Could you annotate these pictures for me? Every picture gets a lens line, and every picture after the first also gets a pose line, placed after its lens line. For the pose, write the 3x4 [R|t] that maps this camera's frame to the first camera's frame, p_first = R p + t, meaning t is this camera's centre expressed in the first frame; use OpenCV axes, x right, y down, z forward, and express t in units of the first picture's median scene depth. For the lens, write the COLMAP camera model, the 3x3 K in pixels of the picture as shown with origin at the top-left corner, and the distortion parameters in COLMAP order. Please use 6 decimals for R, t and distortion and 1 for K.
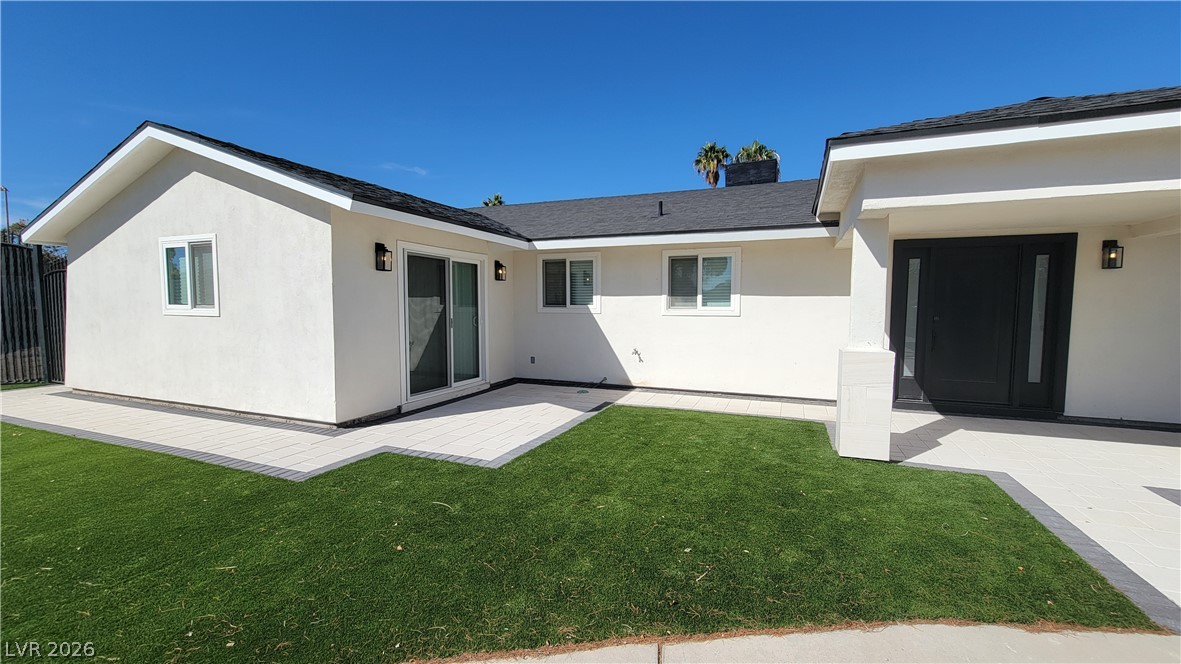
lens RADIAL K [[482.0, 0, 598.9], [0, 482.0, 339.1], [0, 0, 1]] dist [-0.003587, 0.001195]
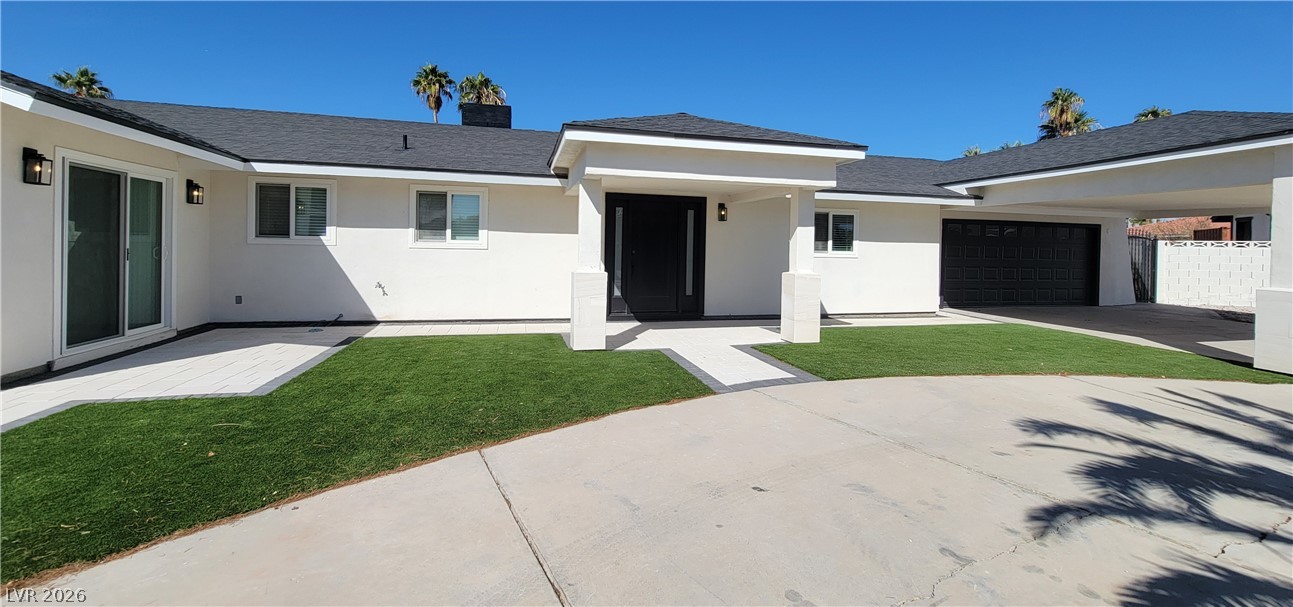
lens RADIAL K [[518.2, 0, 664.2], [0, 518.2, 249.9], [0, 0, 1]] dist [0.000664, -0.000509]
pose [[0.792228, 0.007547, 0.610178, -0.130611], [0.027675, 0.998450, -0.048282, 0.025941], [-0.609597, 0.055137, 0.790791, -0.222169]]
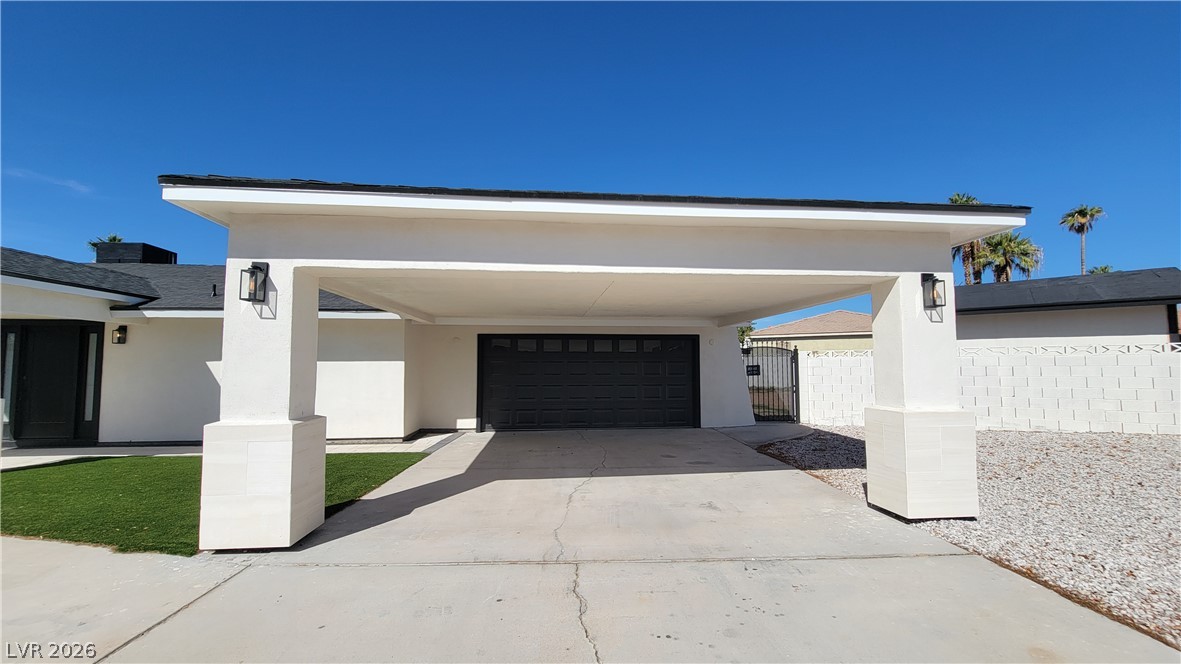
lens RADIAL K [[482.0, 0, 590.7], [0, 482.0, 337.6], [0, 0, 1]] dist [-0.003587, 0.001195]
pose [[0.871575, 0.024623, 0.489643, 1.494488], [0.041383, 0.991479, -0.123521, 0.081922], [-0.488512, 0.127921, 0.863129, -1.002862]]
